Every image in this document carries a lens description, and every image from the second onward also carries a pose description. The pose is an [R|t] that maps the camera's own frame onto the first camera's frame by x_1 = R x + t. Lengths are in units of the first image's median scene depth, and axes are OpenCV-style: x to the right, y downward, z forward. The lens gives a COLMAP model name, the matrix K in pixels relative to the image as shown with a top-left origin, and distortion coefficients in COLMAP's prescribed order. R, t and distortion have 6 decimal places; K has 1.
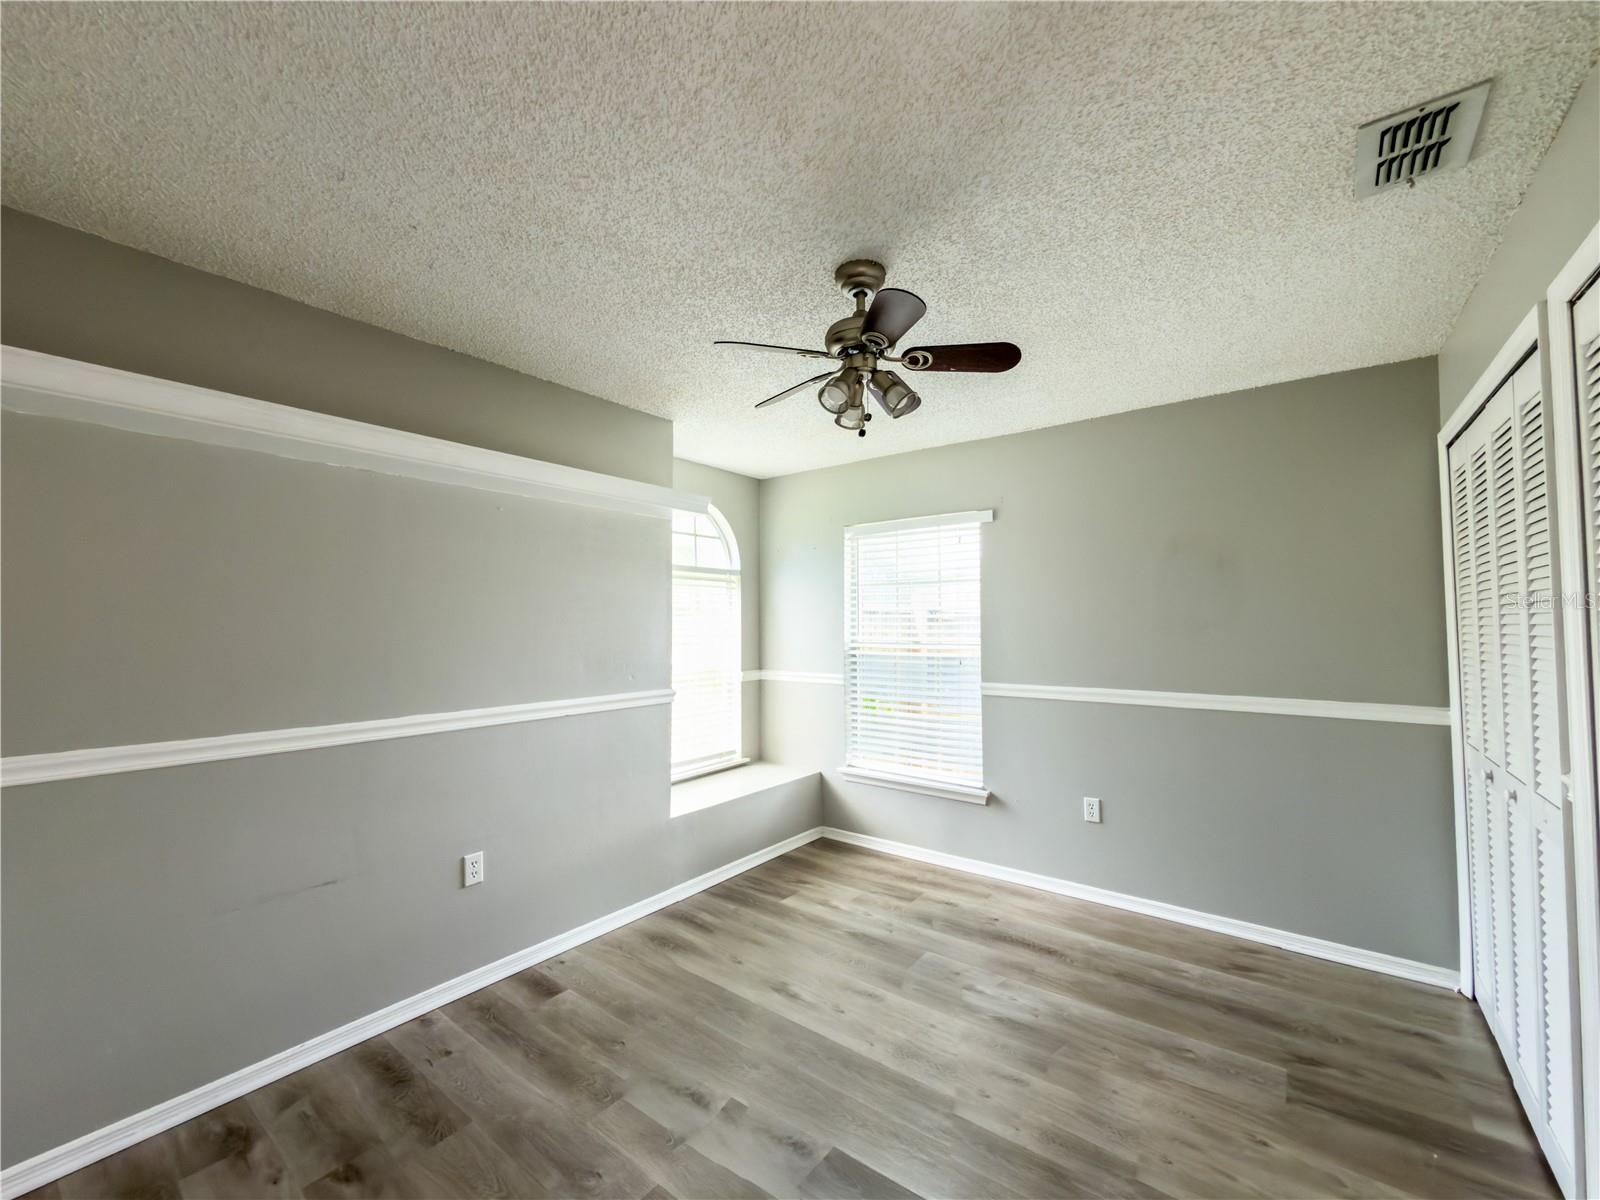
lens RADIAL K [[651.1, 0, 801.2], [0, 651.1, 597.1], [0, 0, 1]] dist [0.000402, -0.000133]
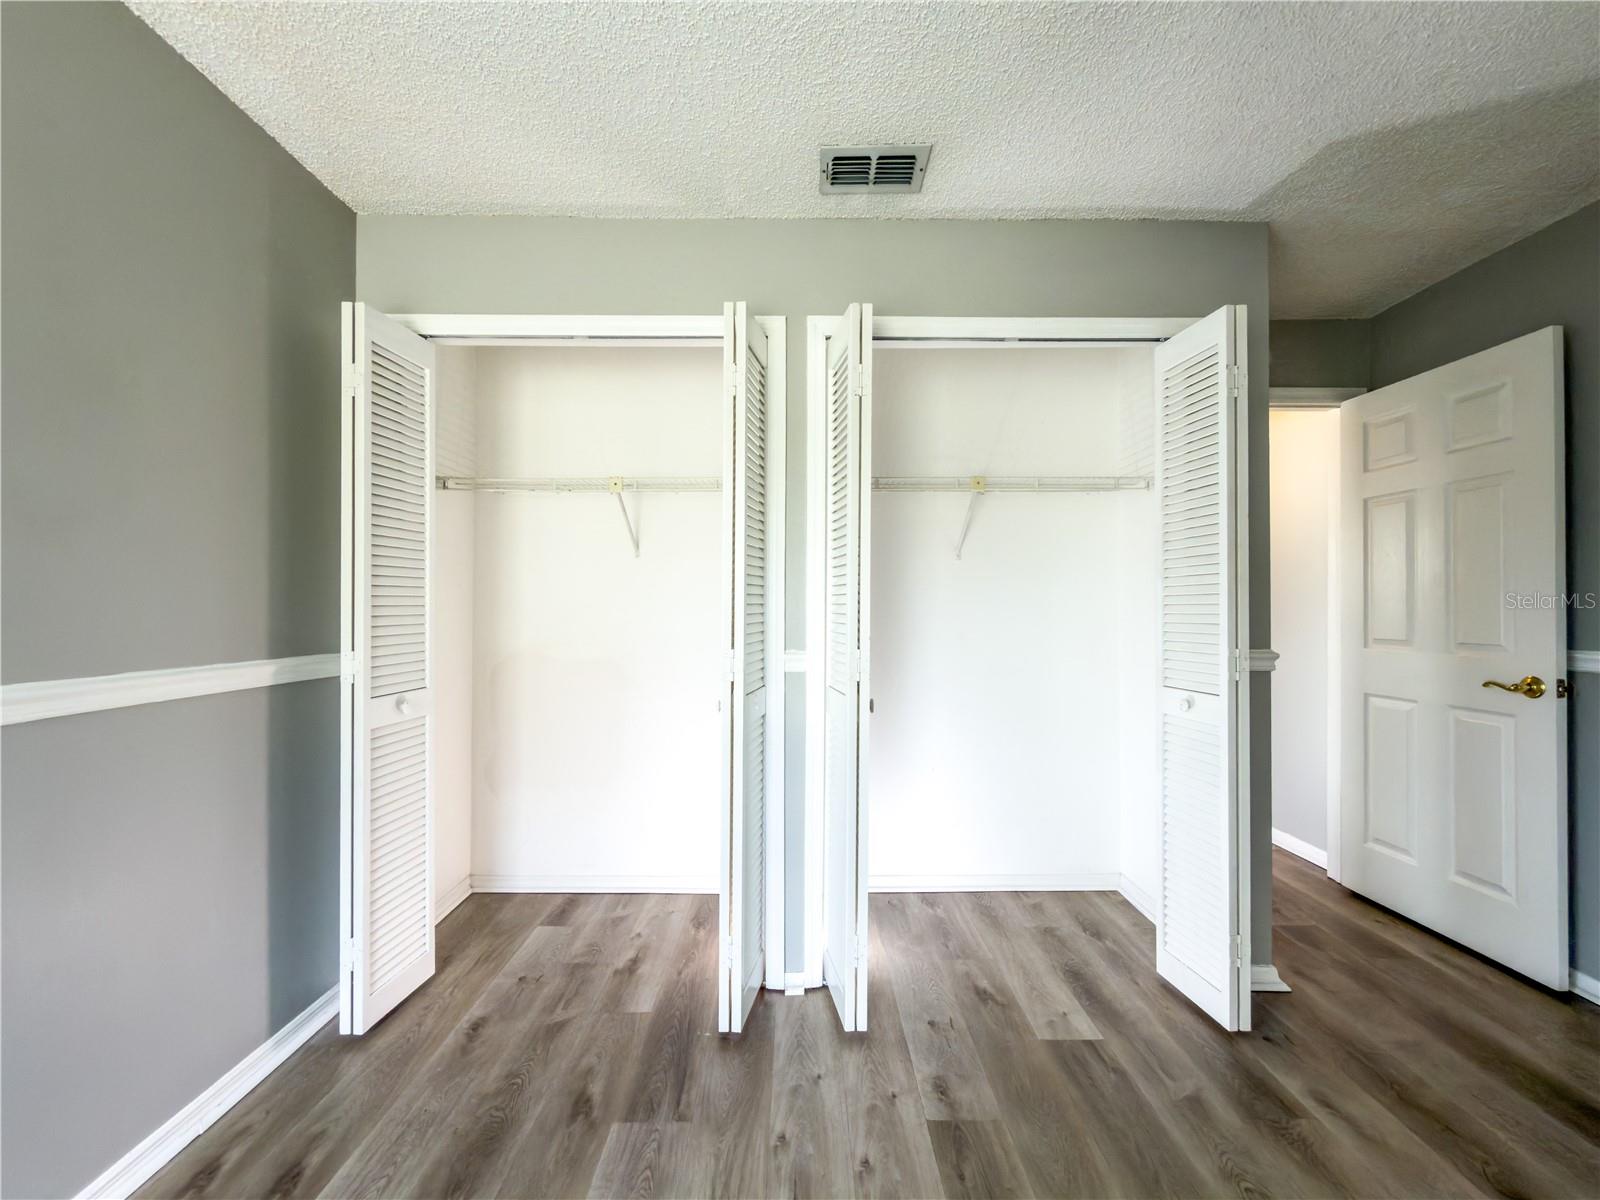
lens RADIAL K [[651.1, 0, 798.8], [0, 651.1, 604.0], [0, 0, 1]] dist [0.000402, -0.000133]
pose [[-0.615316, 0.007237, 0.788247, 0.020116], [-0.030741, 0.998977, -0.033168, 0.152344], [-0.787681, -0.044640, -0.614464, 1.358952]]
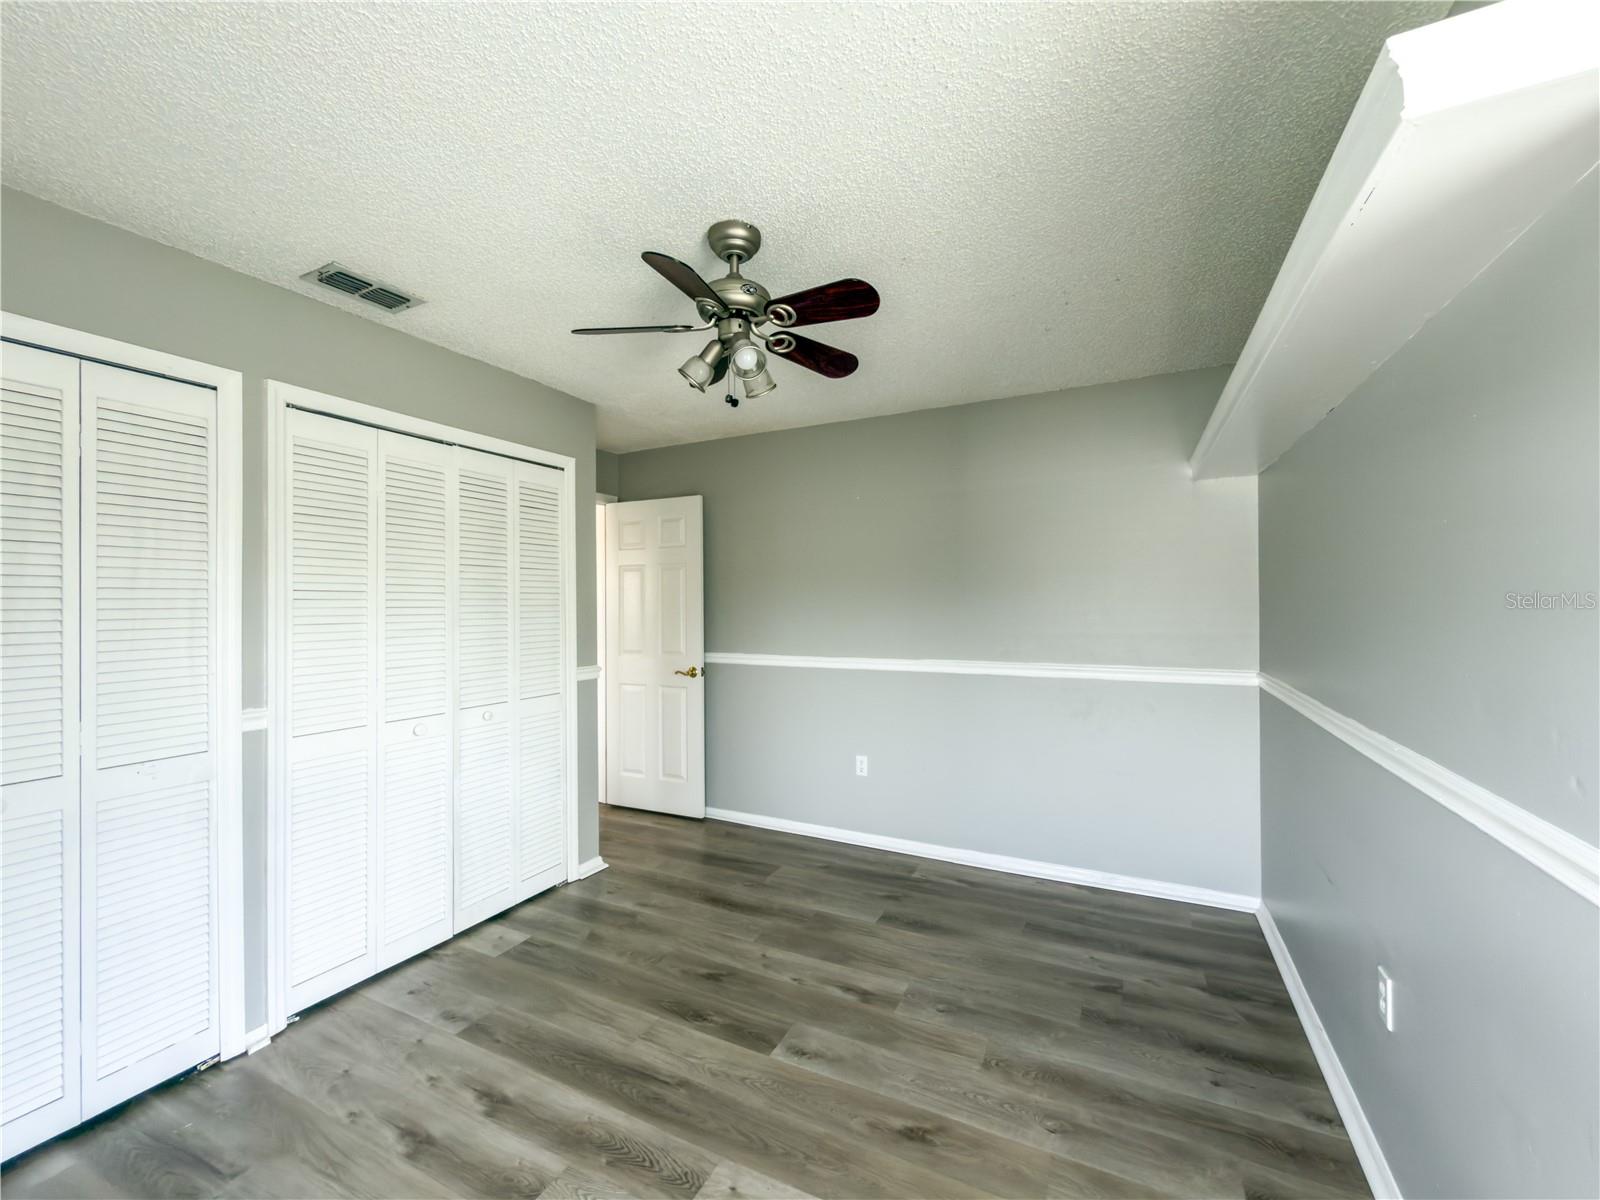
lens RADIAL K [[651.1, 0, 801.5], [0, 651.1, 596.6], [0, 0, 1]] dist [0.000402, -0.000133]
pose [[-0.980548, 0.010289, -0.196010, 0.187464], [0.020413, 0.998555, -0.049703, 0.082137], [0.195215, -0.052737, -0.979341, 1.935229]]
